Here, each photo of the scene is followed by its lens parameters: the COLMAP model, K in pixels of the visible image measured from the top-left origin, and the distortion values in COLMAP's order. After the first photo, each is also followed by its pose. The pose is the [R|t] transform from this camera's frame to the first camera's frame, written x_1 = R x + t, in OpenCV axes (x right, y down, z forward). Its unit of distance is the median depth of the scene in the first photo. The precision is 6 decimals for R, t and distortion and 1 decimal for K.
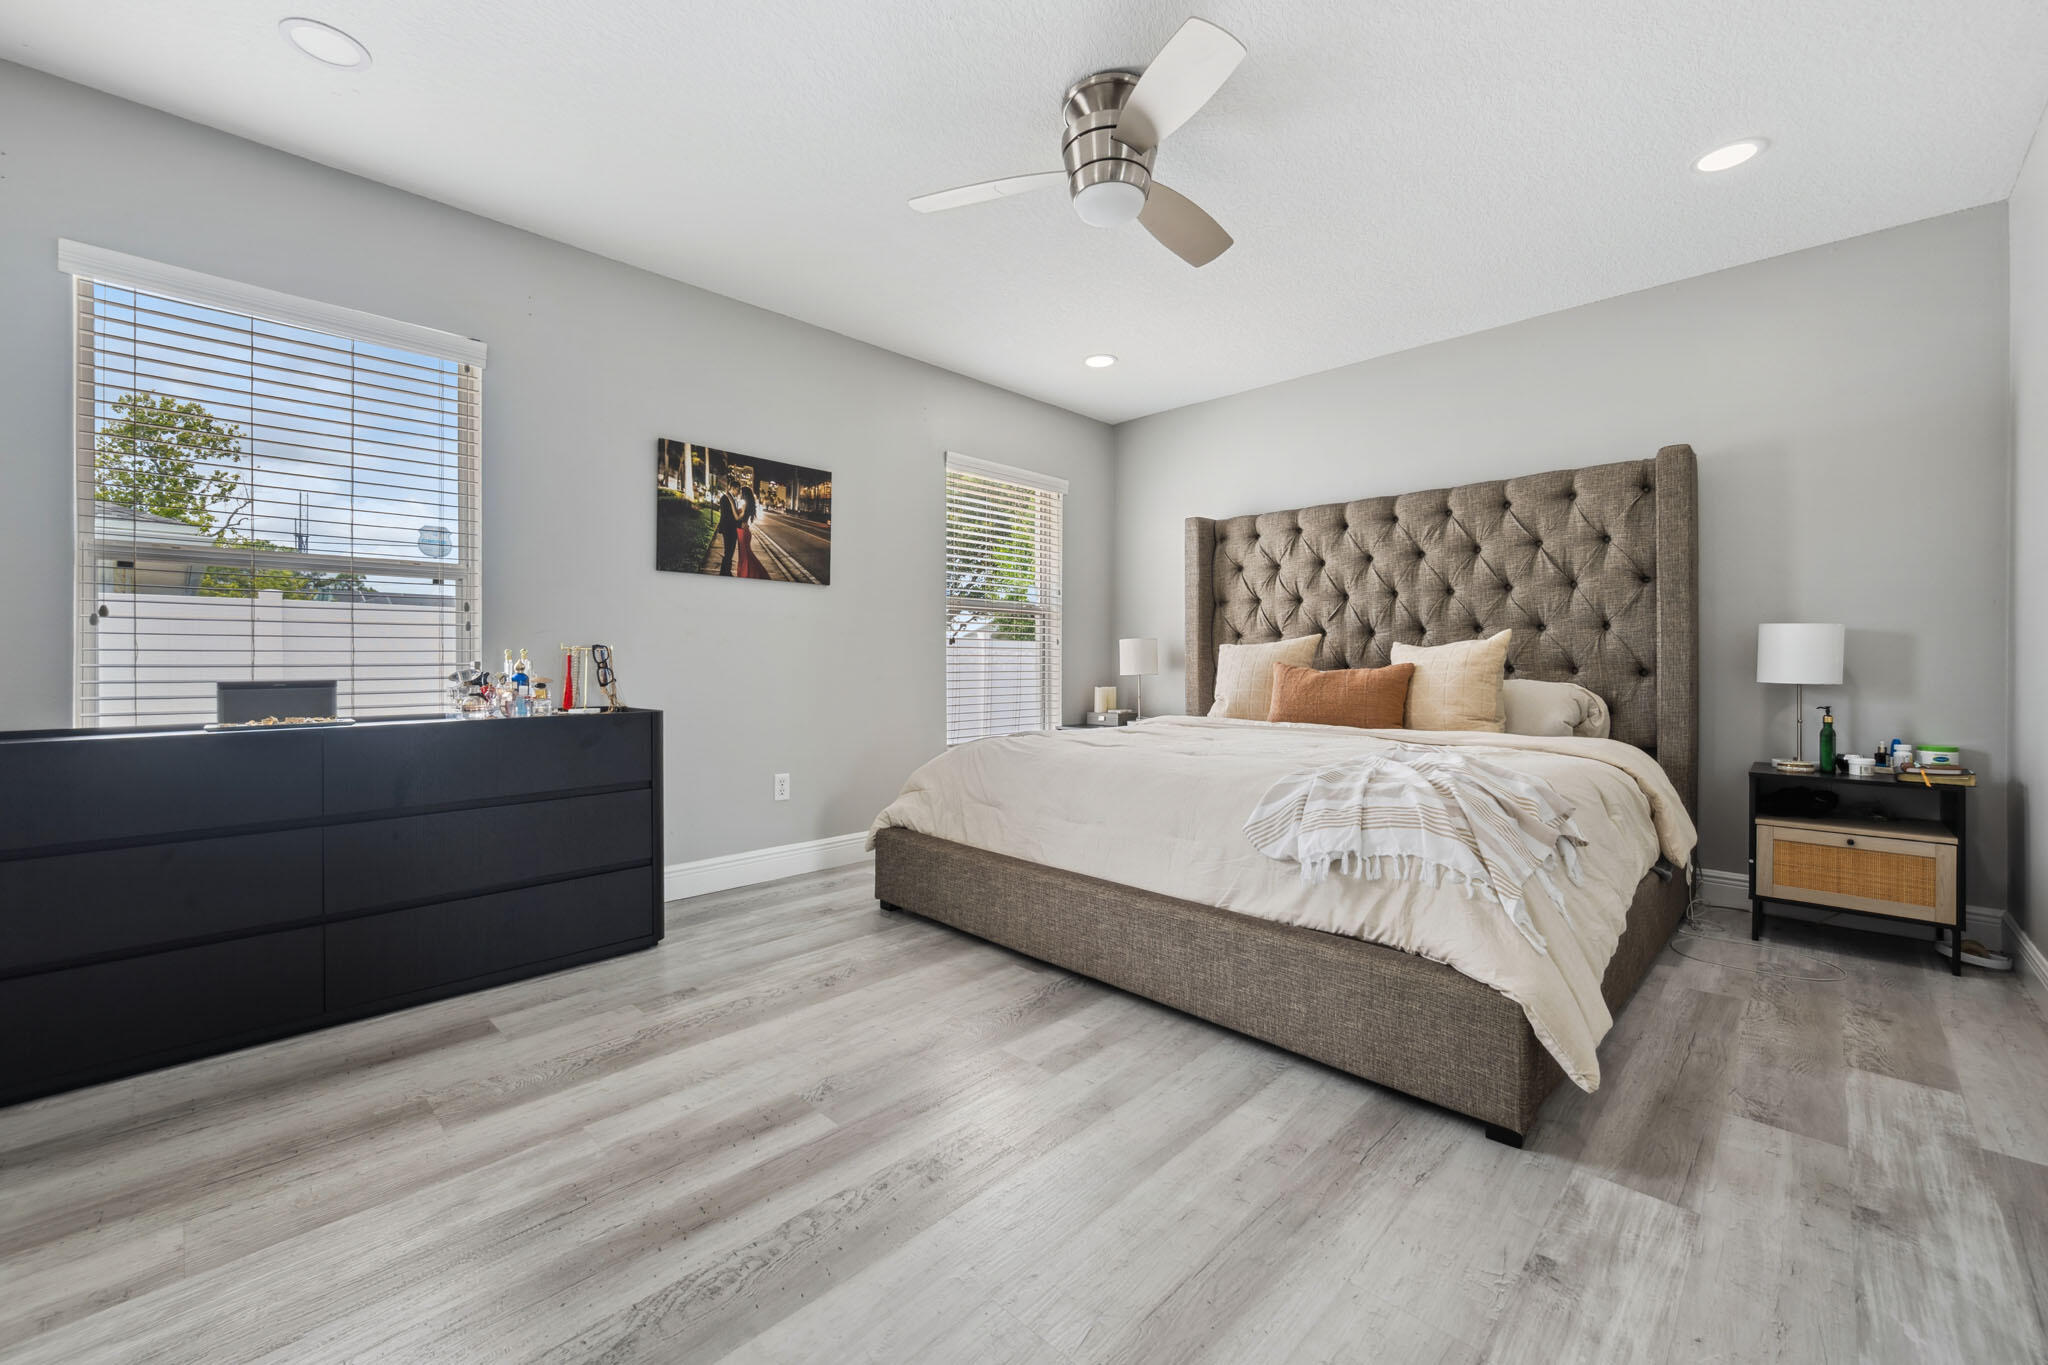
lens RADIAL K [[808.5, 0, 1021.0], [0, 808.5, 668.7], [0, 0, 1]] dist [0.002059, -0.000743]
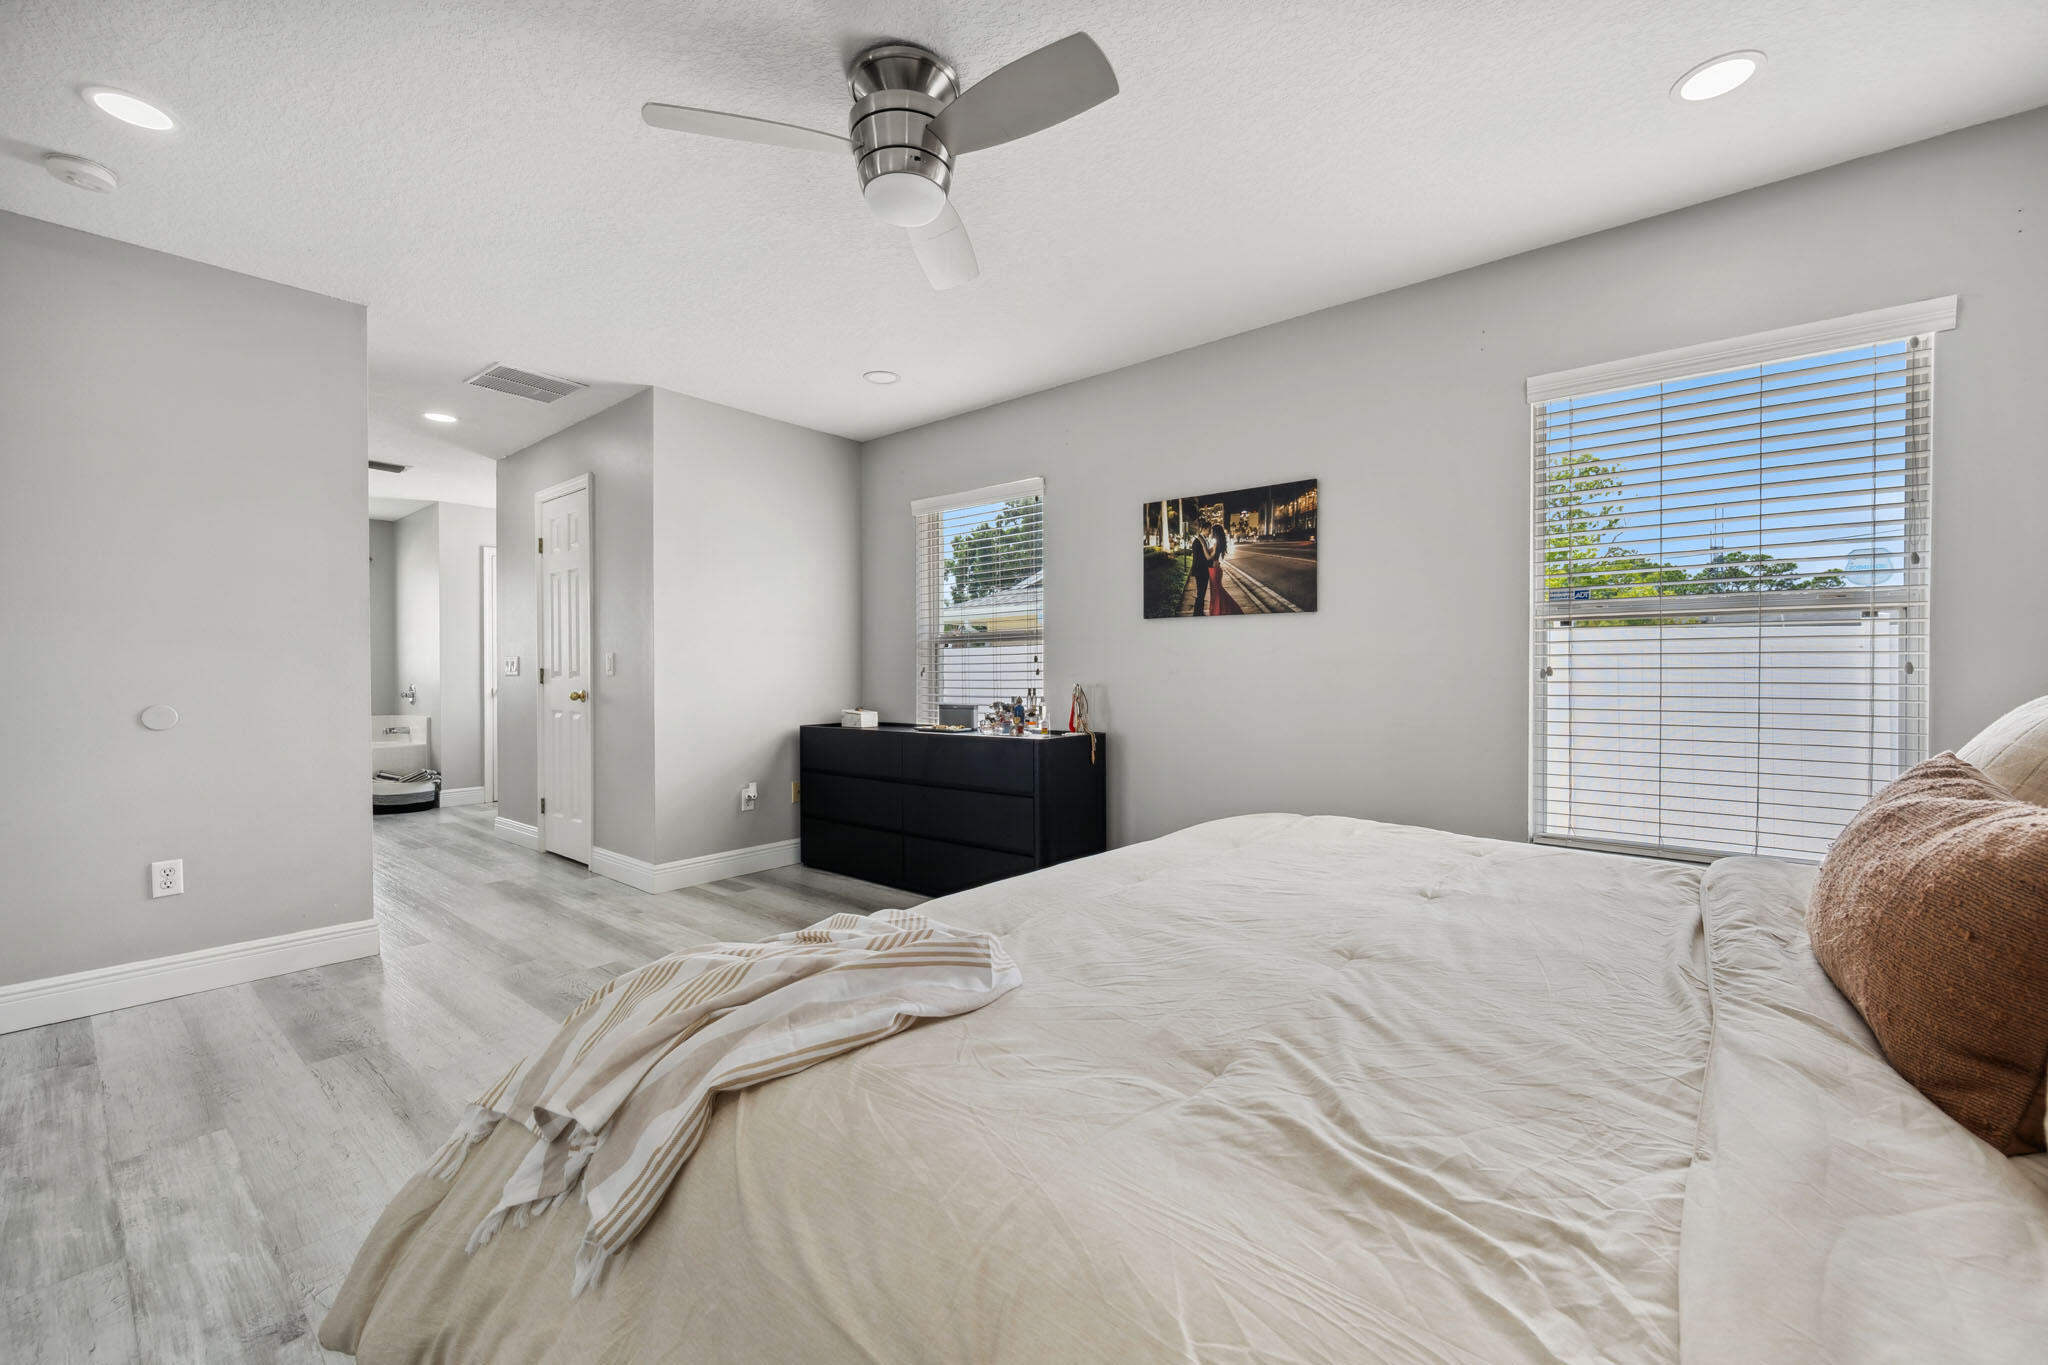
lens RADIAL K [[808.5, 0, 1015.5], [0, 808.5, 680.5], [0, 0, 1]] dist [0.002059, -0.000743]
pose [[0.090831, 0.009039, -0.995825, 0.640404], [-0.005994, 0.999946, 0.008530, -0.039490], [0.995848, 0.005194, 0.090880, 0.666626]]
